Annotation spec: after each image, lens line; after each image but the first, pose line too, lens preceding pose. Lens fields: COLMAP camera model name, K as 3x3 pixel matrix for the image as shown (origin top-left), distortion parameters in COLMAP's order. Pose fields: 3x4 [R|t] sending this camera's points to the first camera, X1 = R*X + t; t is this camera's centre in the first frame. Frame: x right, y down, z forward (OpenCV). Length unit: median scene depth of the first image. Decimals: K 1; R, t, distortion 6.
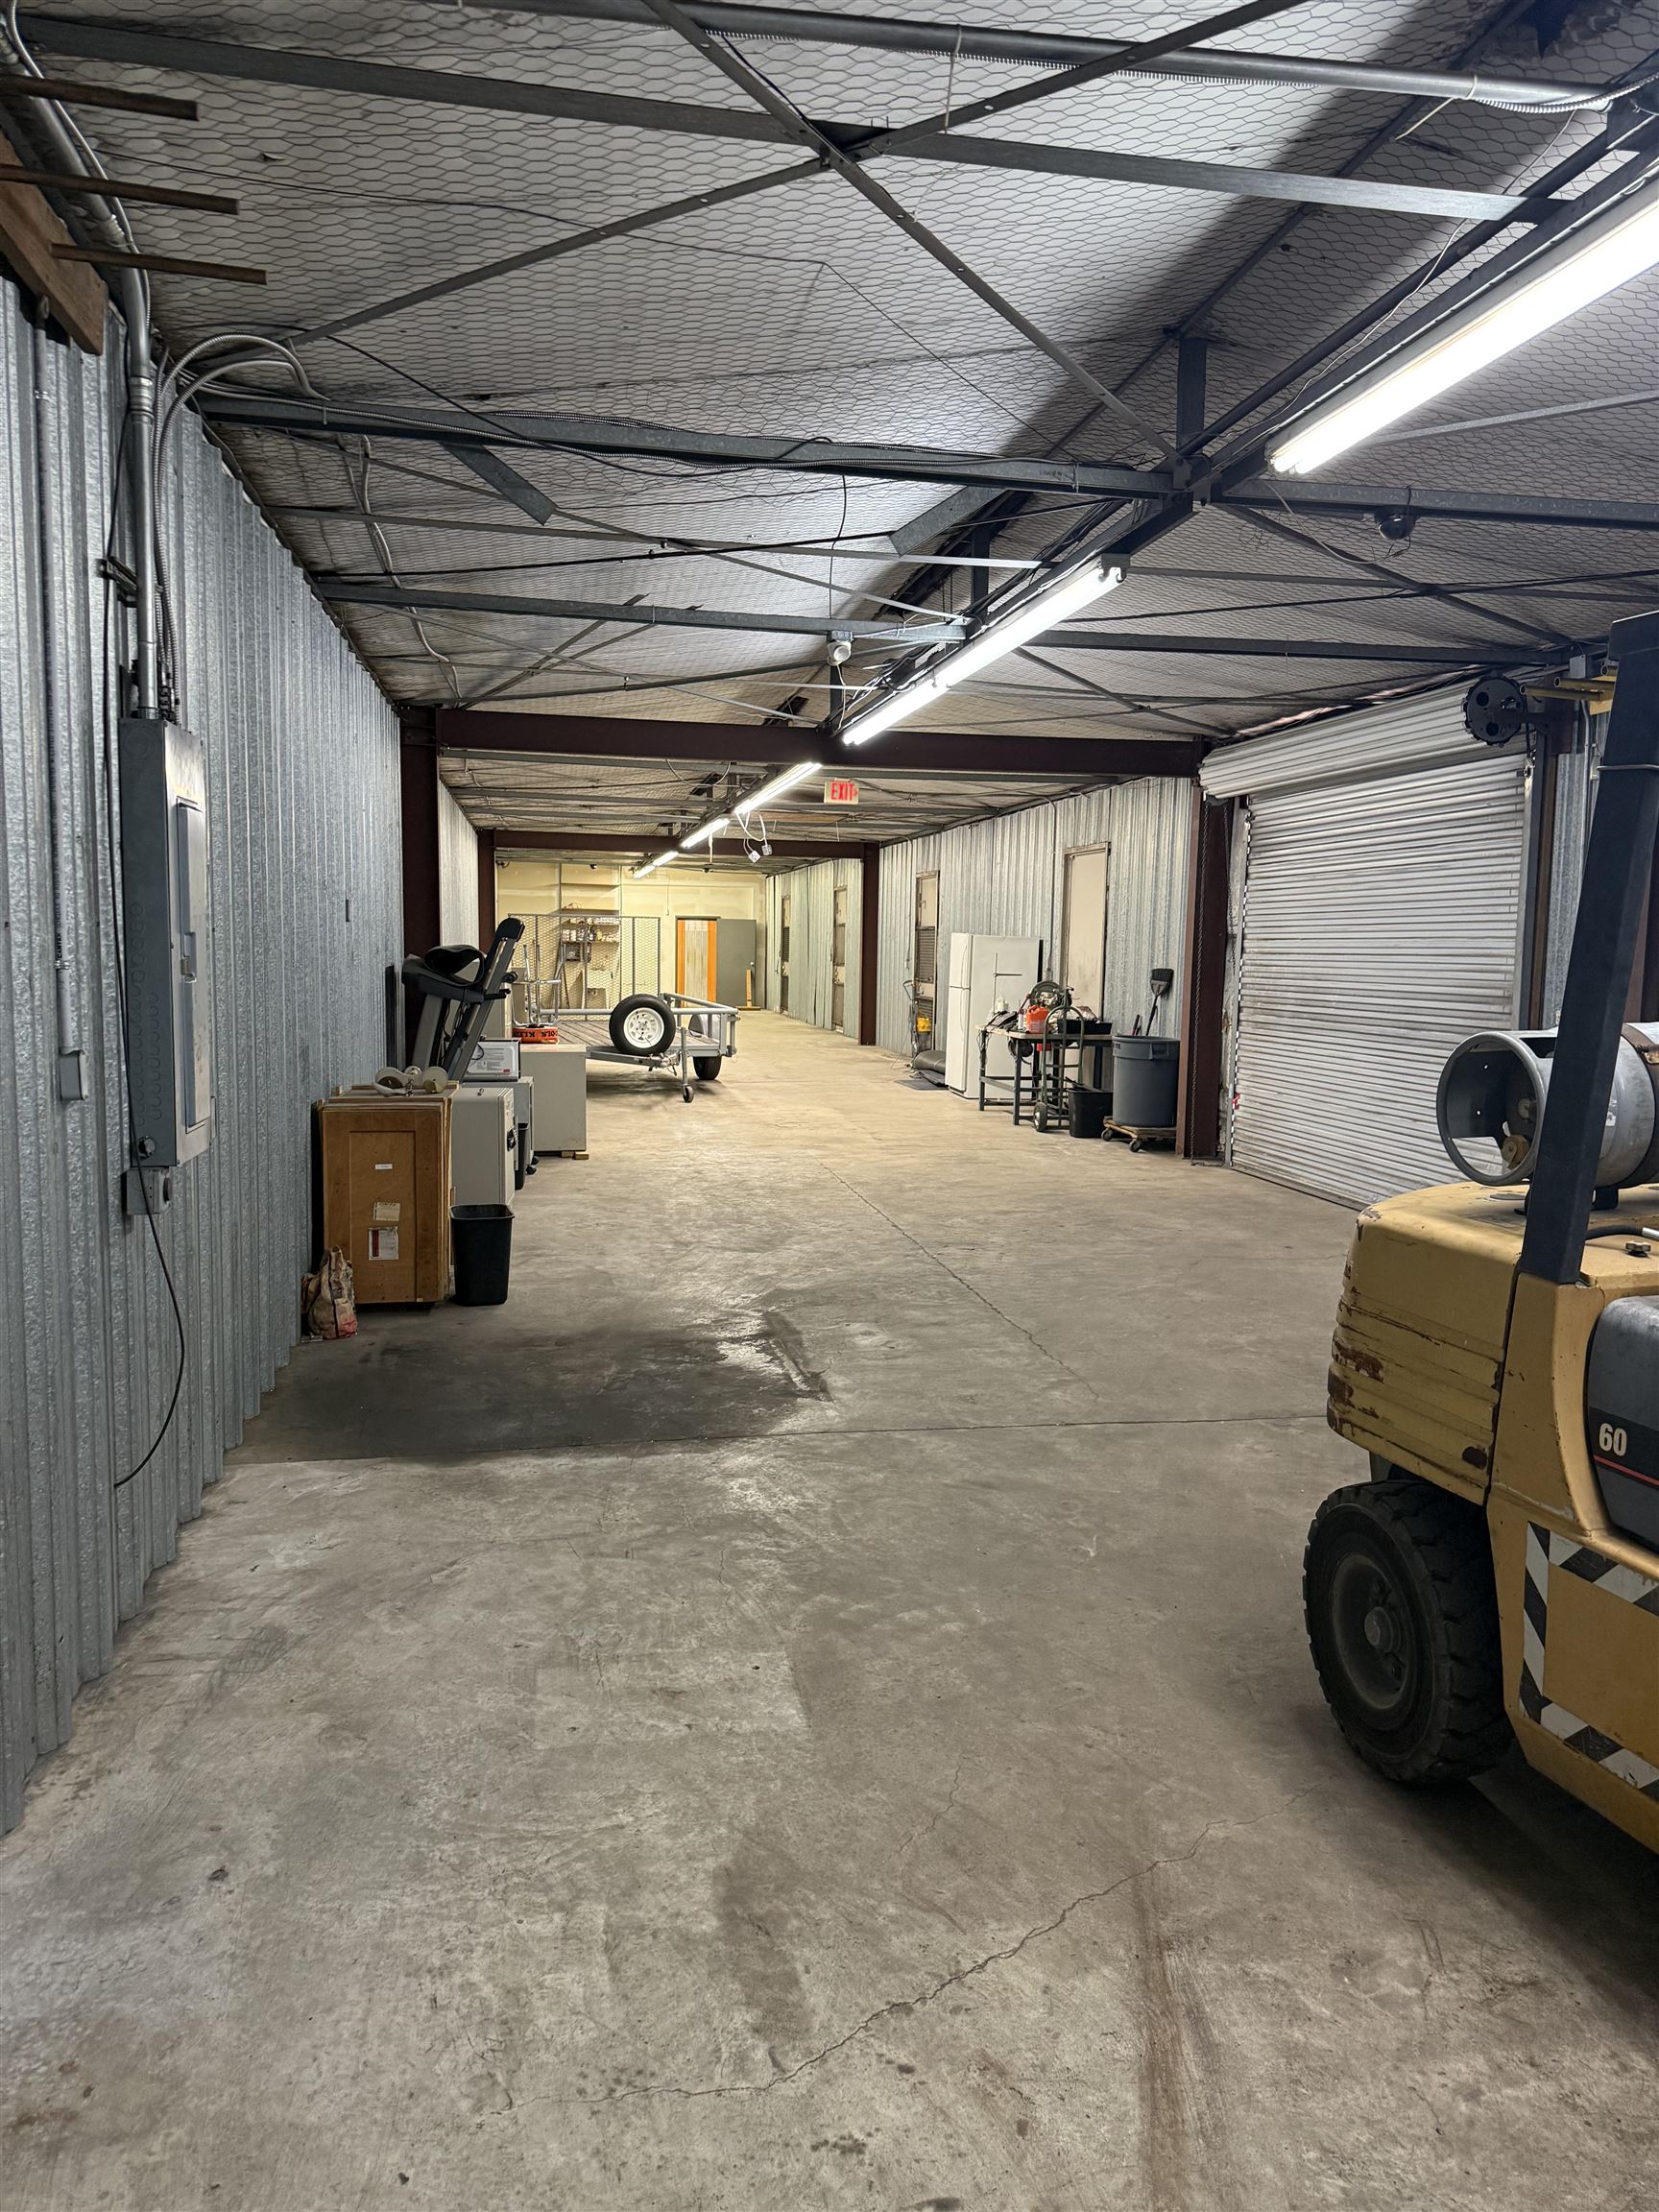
lens RADIAL K [[1571.2, 0, 838.6], [0, 1571.2, 1122.9], [0, 0, 1]] dist [0.095502, -0.164514]
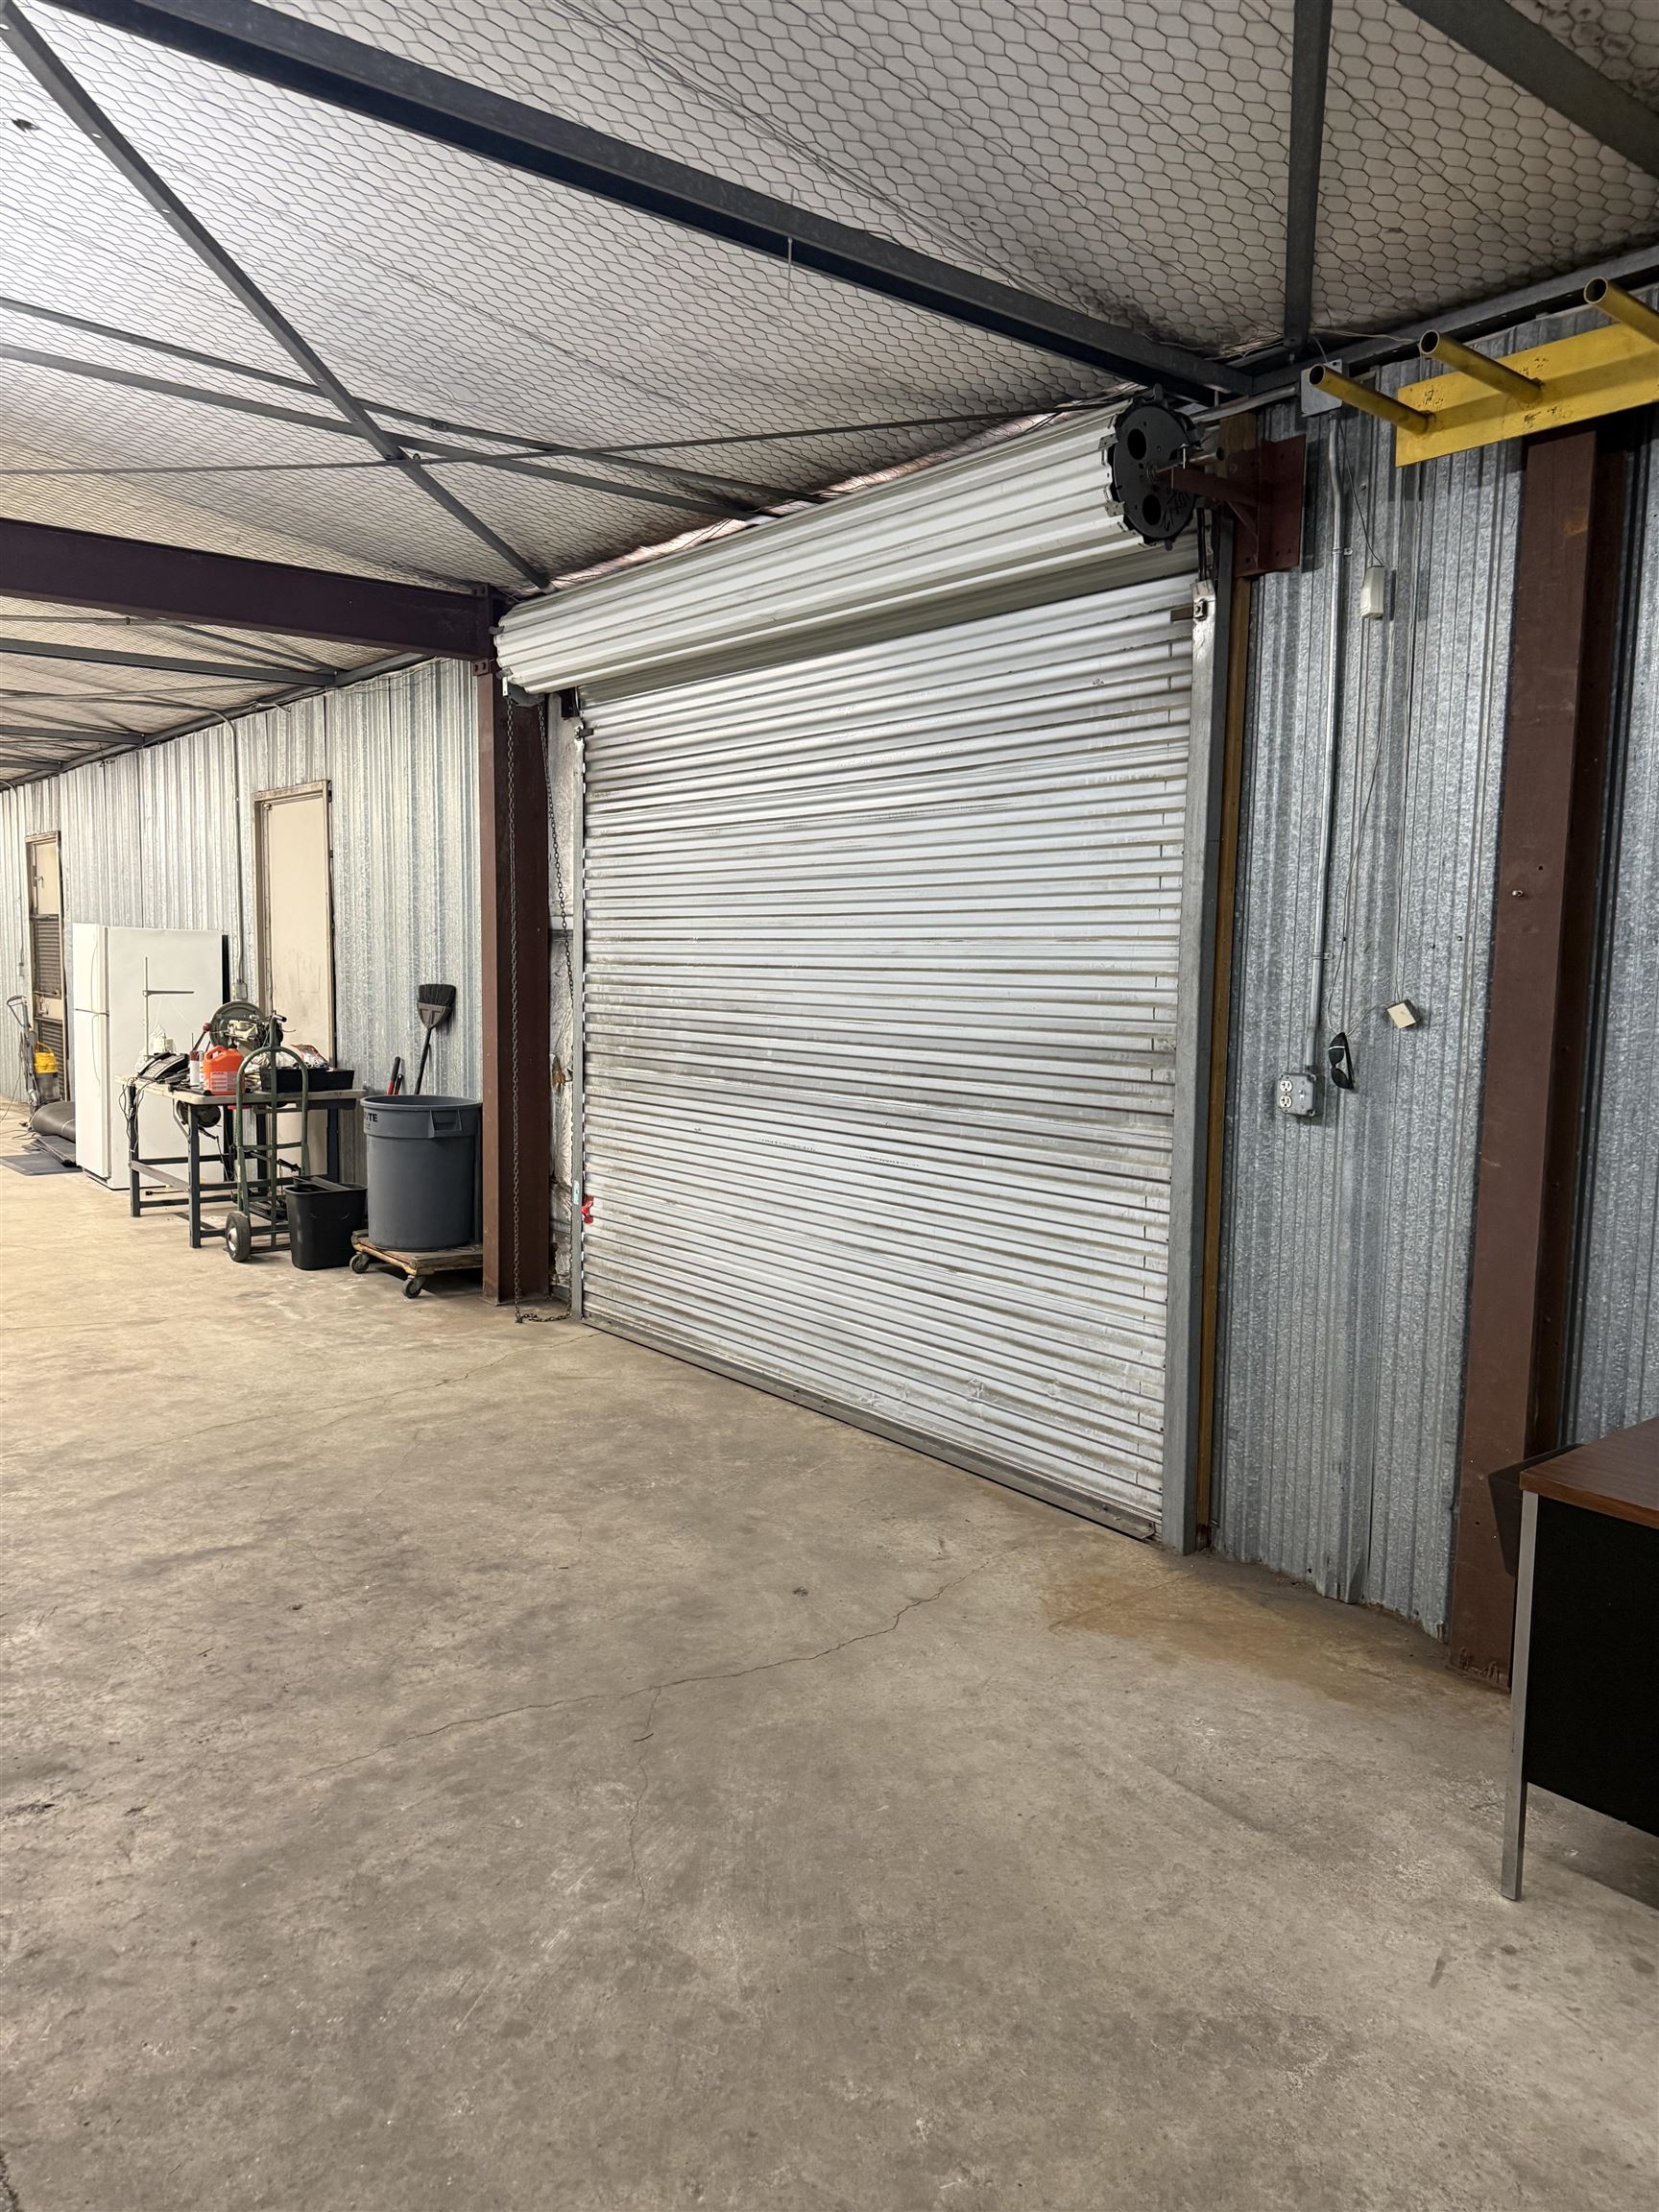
lens RADIAL K [[1571.2, 0, 838.6], [0, 1571.2, 1122.9], [0, 0, 1]] dist [0.095502, -0.164514]
pose [[0.883959, -0.055224, 0.464292, 0.053090], [0.053865, 0.998417, 0.016202, -0.043814], [-0.464451, 0.010687, 0.885534, 0.369665]]
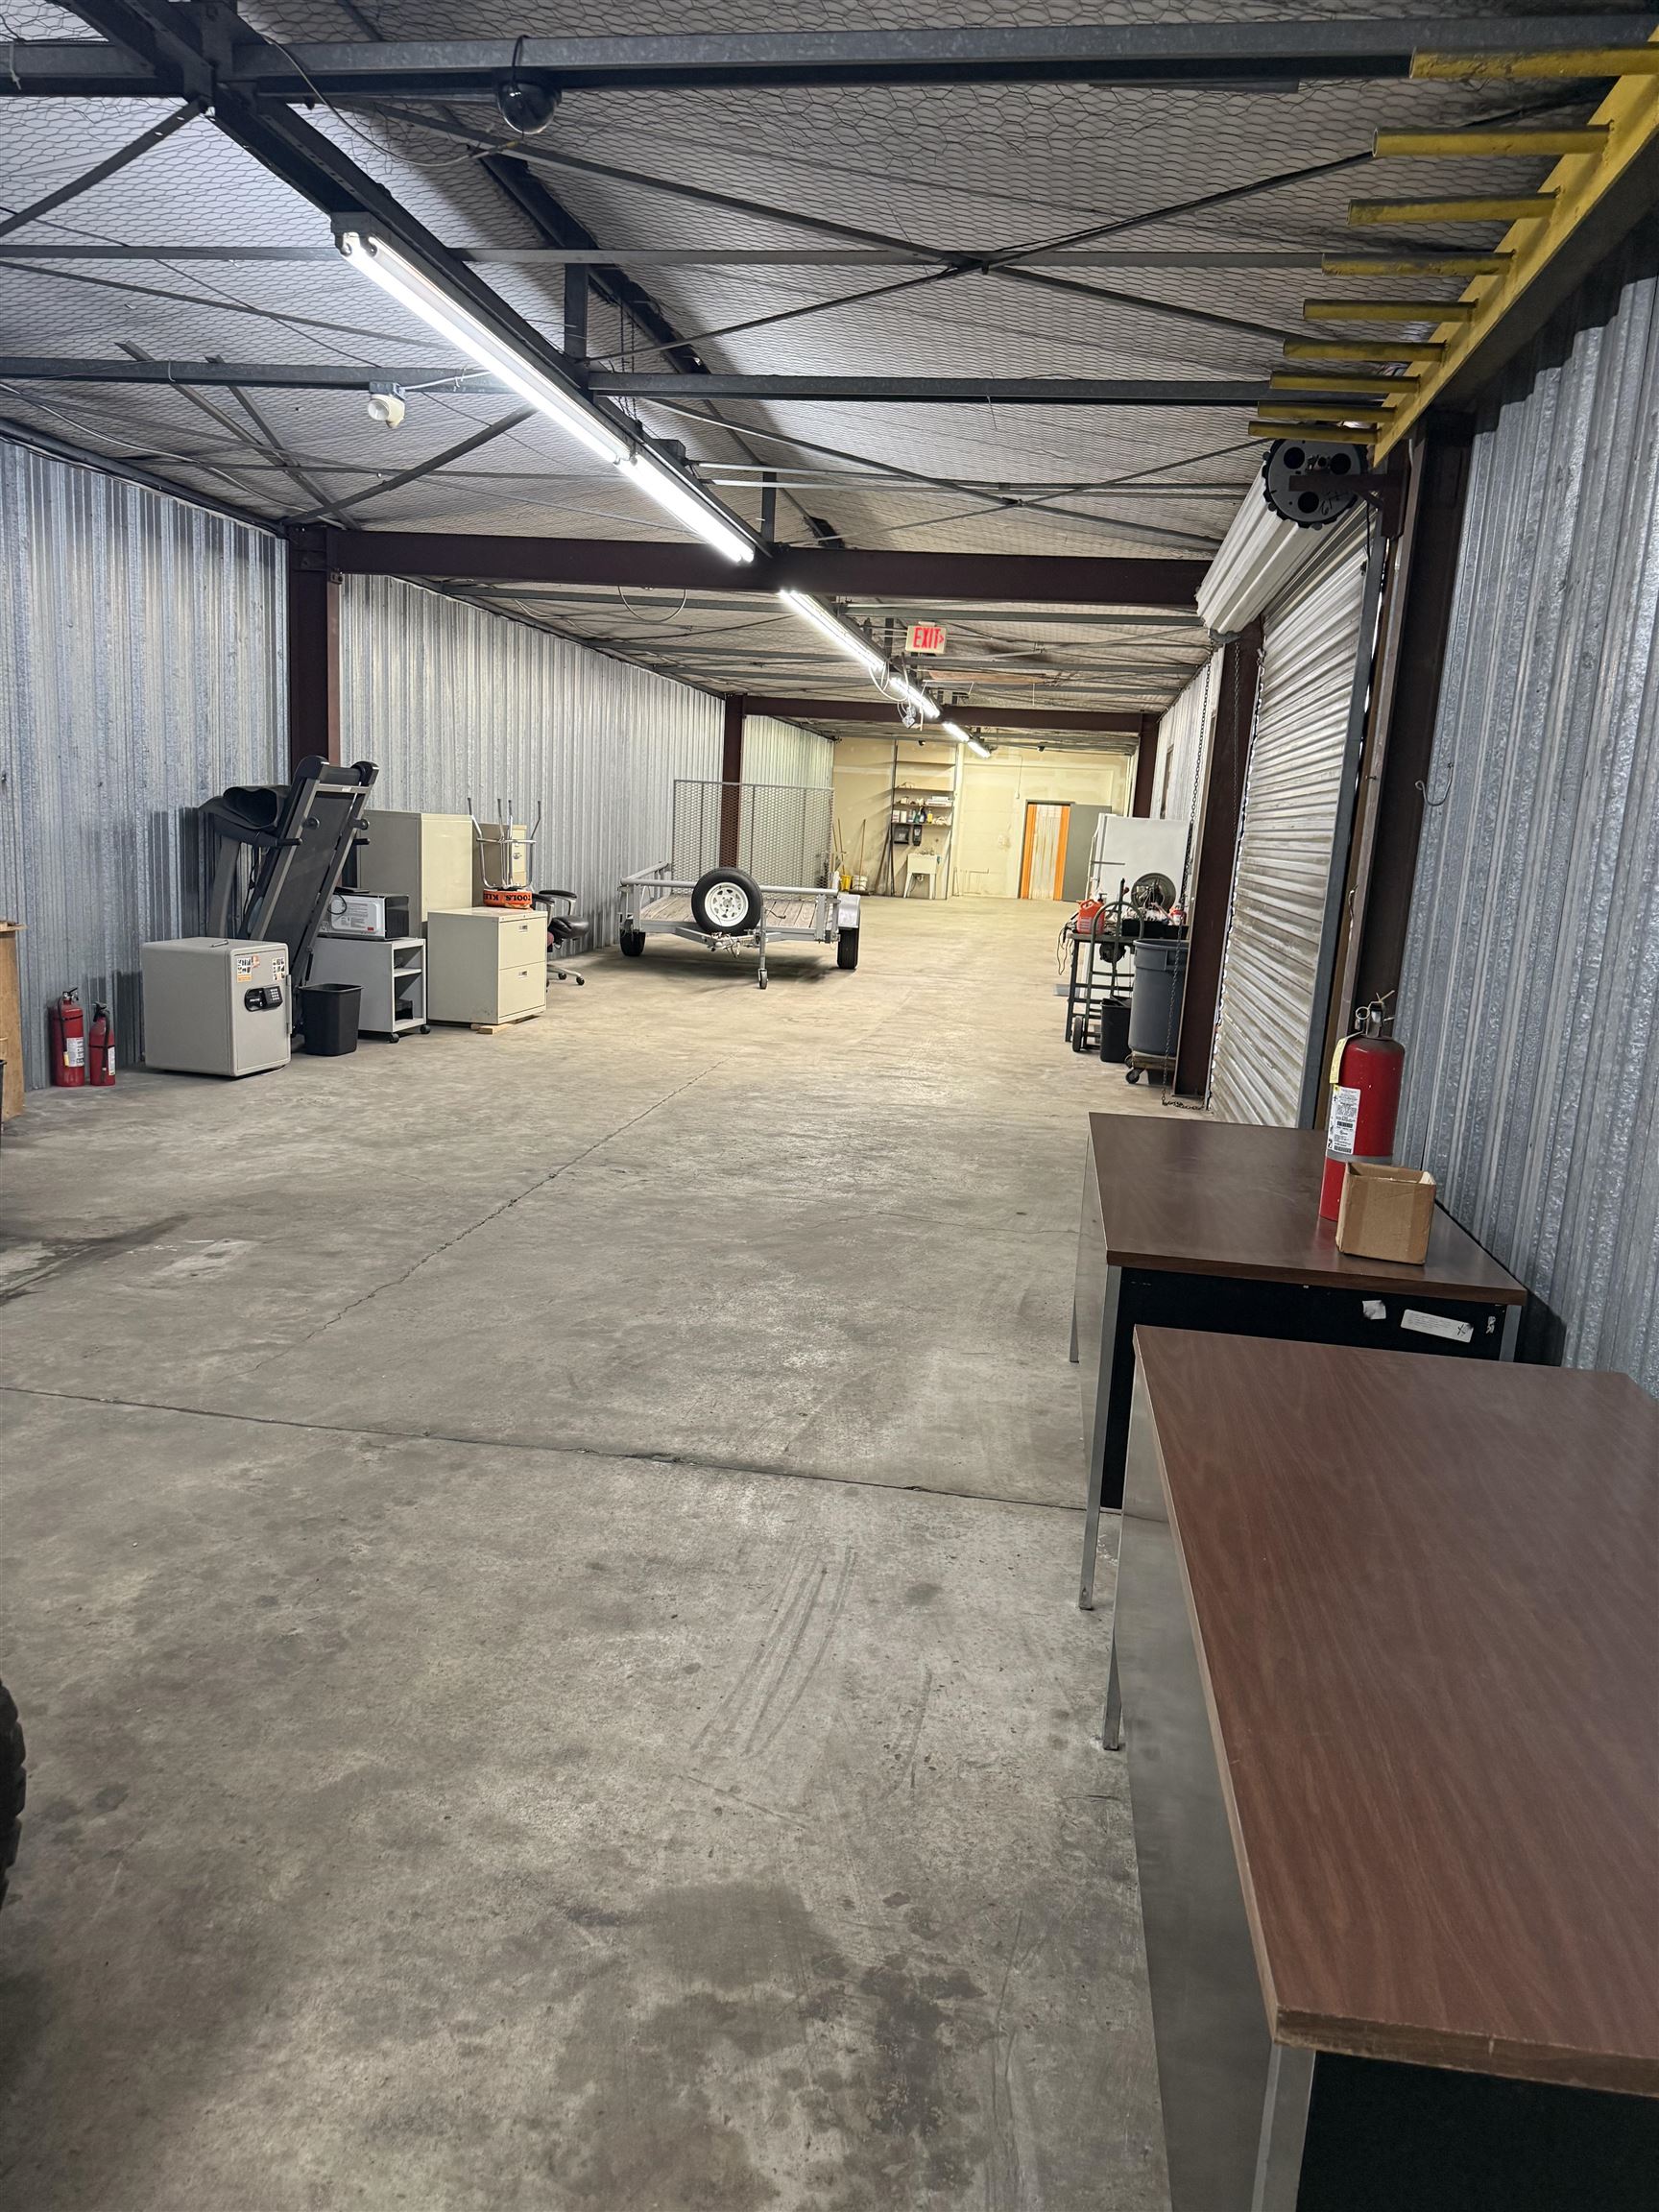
lens RADIAL K [[1559.6, 0, 828.3], [0, 1559.6, 1136.6], [0, 0, 1]] dist [0.150521, -0.158307]
pose [[0.940651, 0.104707, -0.322819, 0.281678], [-0.080285, 0.992871, 0.088102, -0.012289], [0.329742, -0.056955, 0.942351, 0.159194]]
